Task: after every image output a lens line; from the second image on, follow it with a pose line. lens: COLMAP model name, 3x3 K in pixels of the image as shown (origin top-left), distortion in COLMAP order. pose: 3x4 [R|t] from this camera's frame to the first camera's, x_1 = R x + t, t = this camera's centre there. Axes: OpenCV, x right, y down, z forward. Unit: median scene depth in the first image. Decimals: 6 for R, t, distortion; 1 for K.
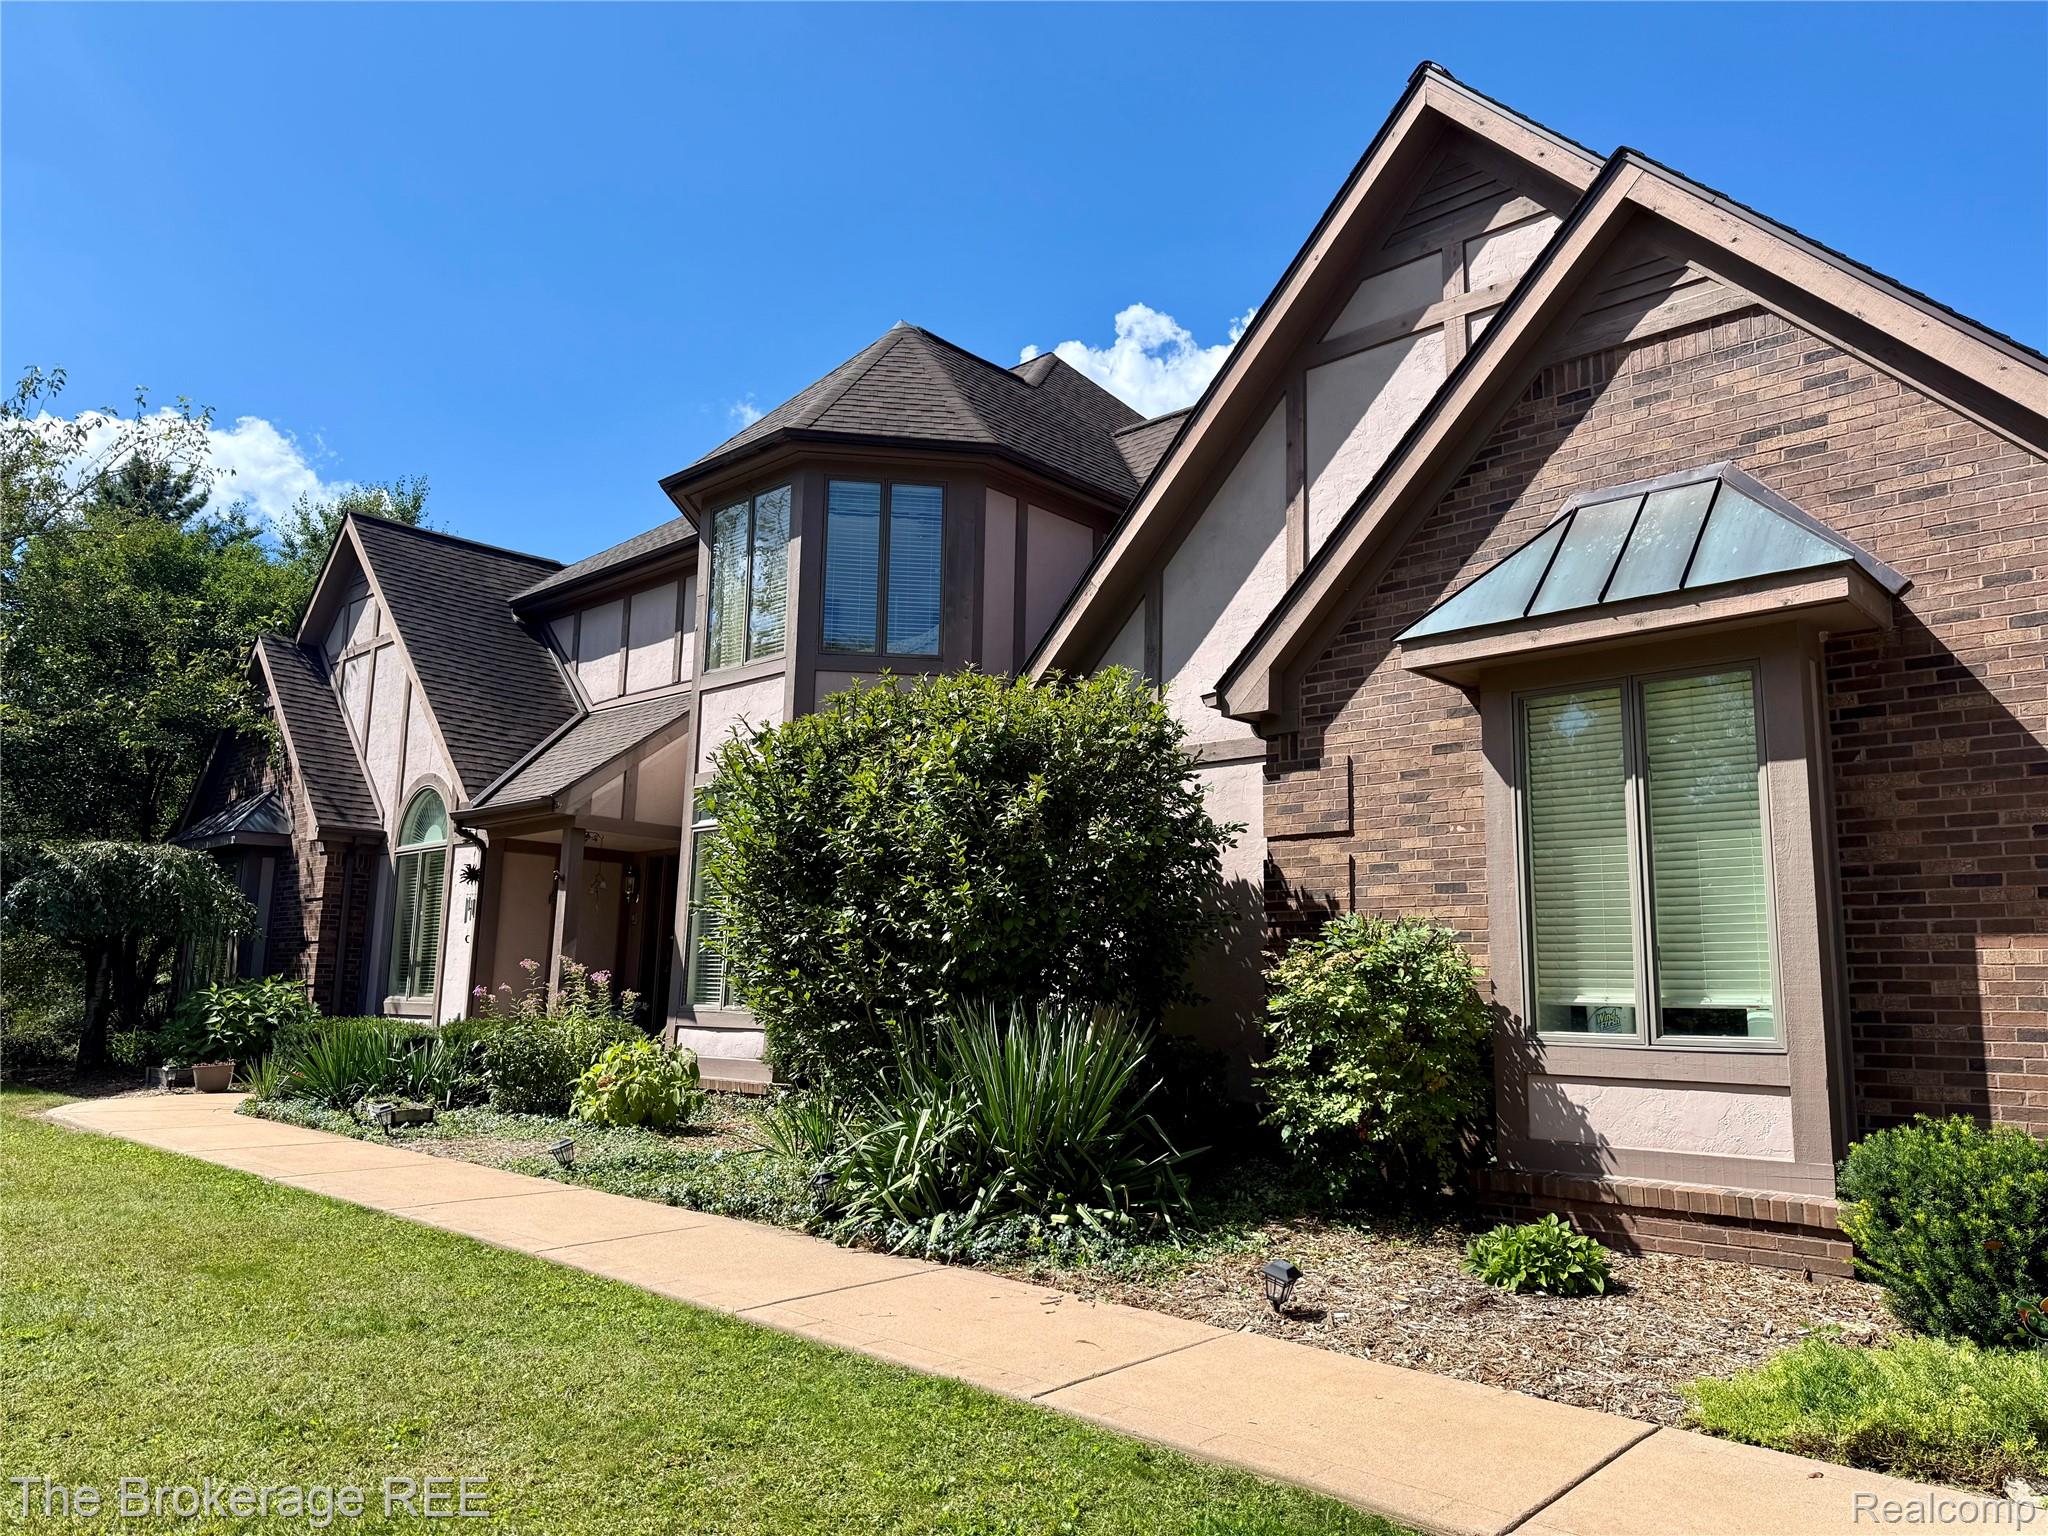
lens RADIAL K [[1403.0, 0, 1019.5], [0, 1403.0, 773.8], [0, 0, 1]] dist [0.023630, -0.008244]
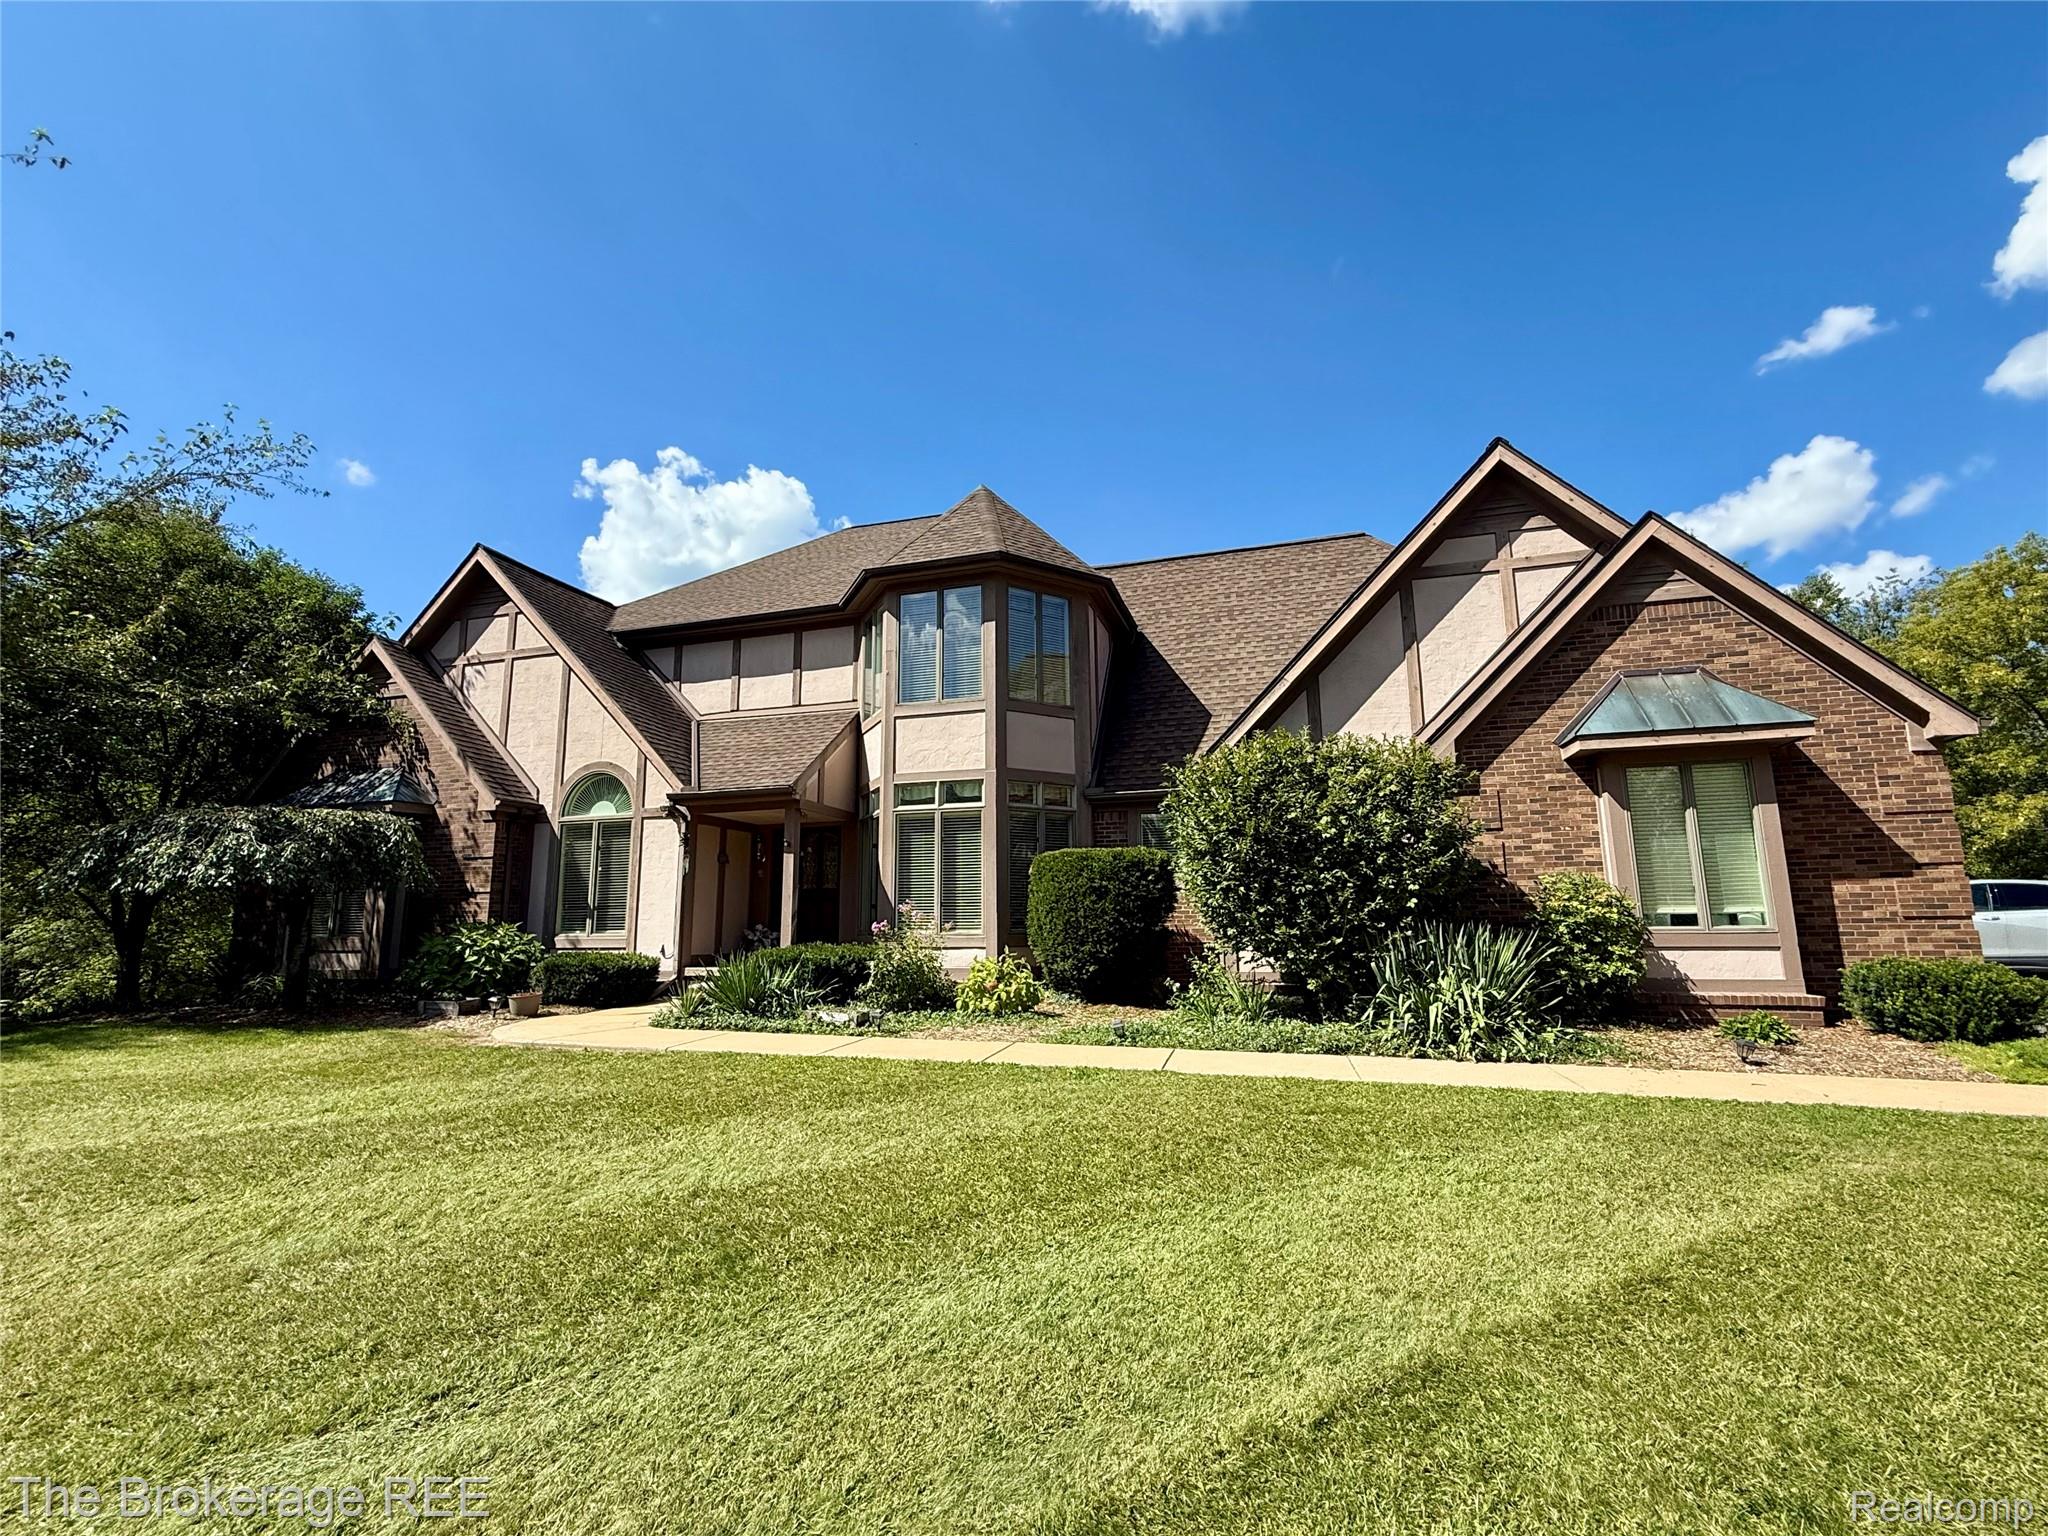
lens RADIAL K [[895.9, 0, 1021.8], [0, 895.9, 769.8], [0, 0, 1]] dist [0.000964, 0.001219]
pose [[0.893695, 0.043695, 0.446542, -0.909296], [-0.042118, 0.999022, -0.013462, 0.004785], [-0.446693, -0.006776, 0.894662, 0.186429]]
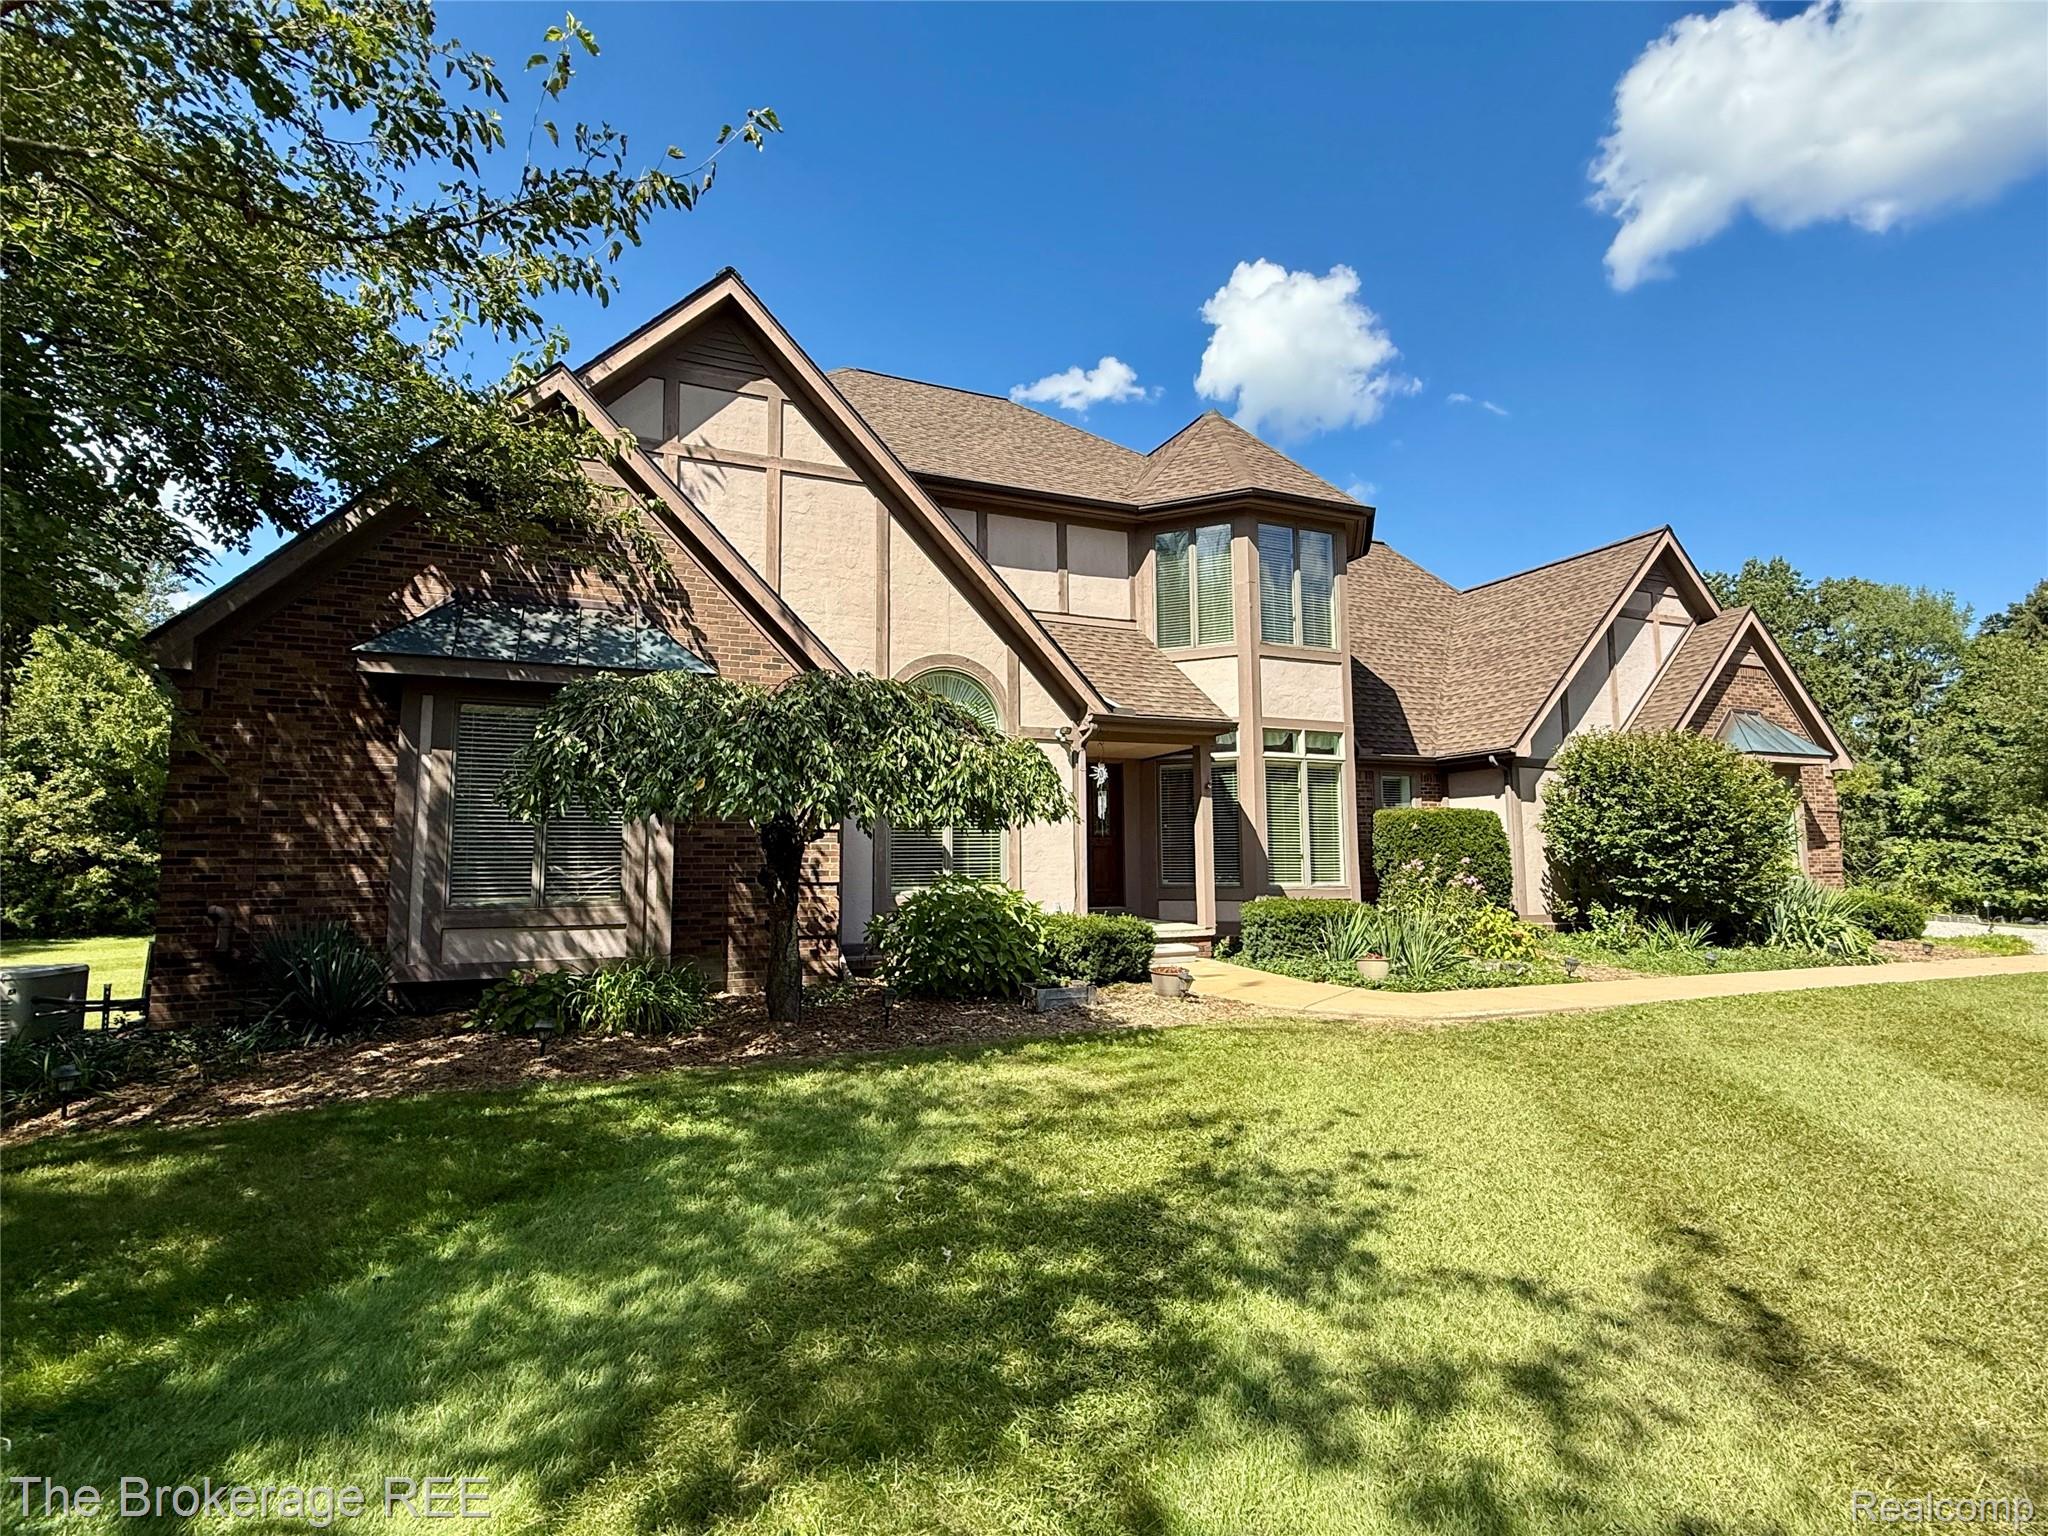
lens RADIAL K [[987.7, 0, 1022.2], [0, 987.7, 763.9], [0, 0, 1]] dist [-0.001906, -0.000230]
pose [[0.389010, 0.065498, 0.918902, -2.070393], [-0.132043, 0.991134, -0.014747, 0.156729], [-0.911721, -0.115598, 0.394210, 1.432262]]
